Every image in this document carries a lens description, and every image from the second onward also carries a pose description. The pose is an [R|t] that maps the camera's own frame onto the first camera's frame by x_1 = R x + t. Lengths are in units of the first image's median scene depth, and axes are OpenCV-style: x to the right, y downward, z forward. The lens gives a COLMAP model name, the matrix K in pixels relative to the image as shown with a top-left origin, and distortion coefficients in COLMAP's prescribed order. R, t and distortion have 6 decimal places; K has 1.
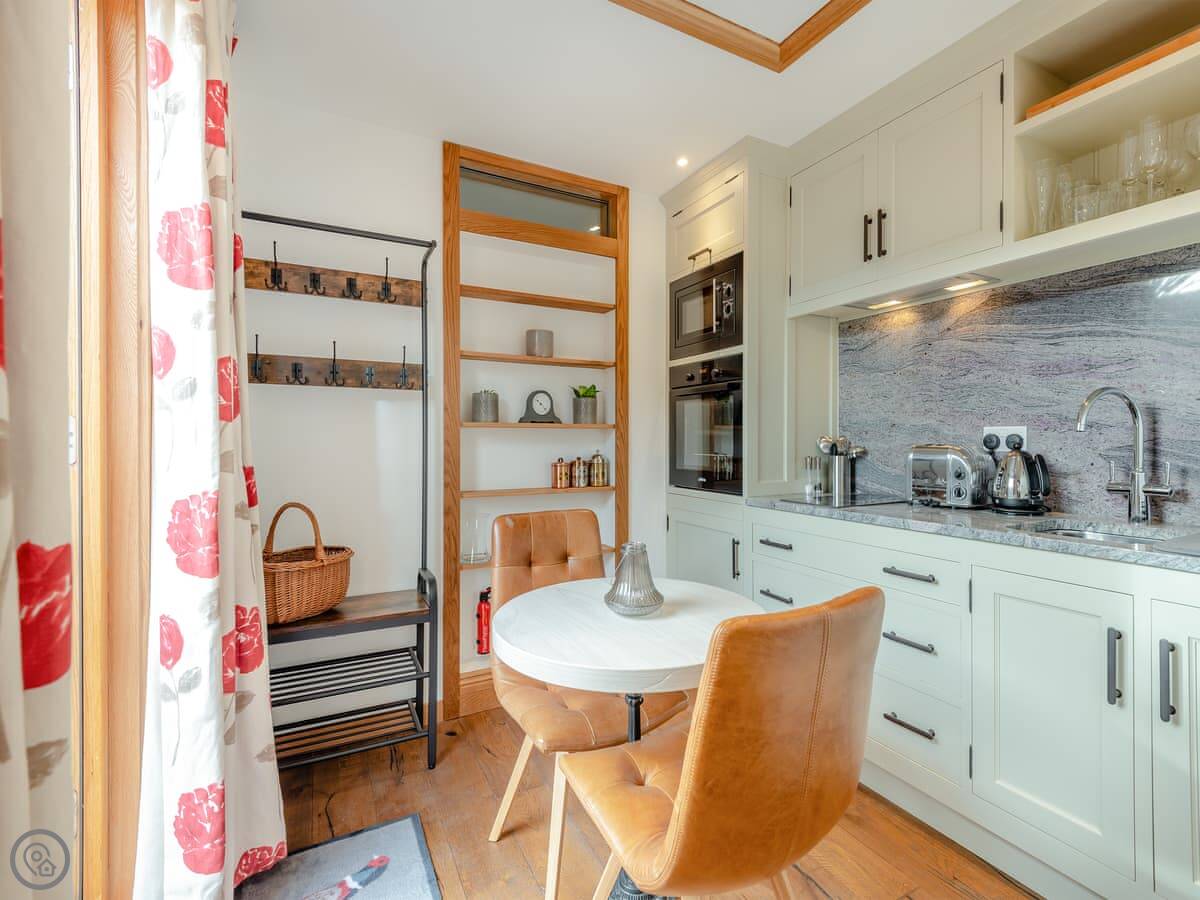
lens RADIAL K [[545.9, 0, 593.8], [0, 545.9, 436.6], [0, 0, 1]] dist [0.028554, -0.012237]
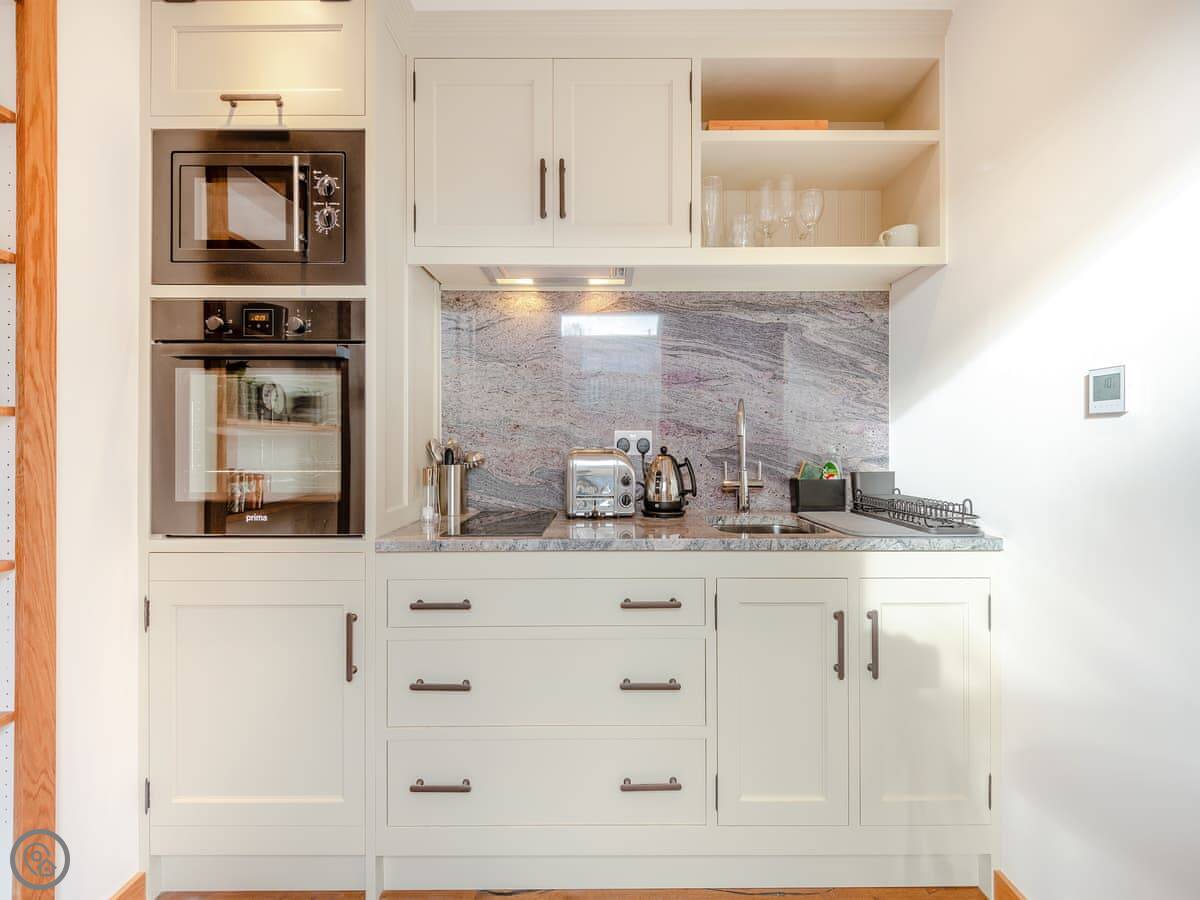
lens RADIAL K [[554.4, 0, 600.8], [0, 554.4, 441.6], [0, 0, 1]] dist [0.020024, -0.014458]
pose [[0.450648, 0.002633, 0.892698, -0.154051], [-0.004804, 0.999988, -0.000524, 0.002229], [-0.892689, -0.004052, 0.450655, 0.483505]]
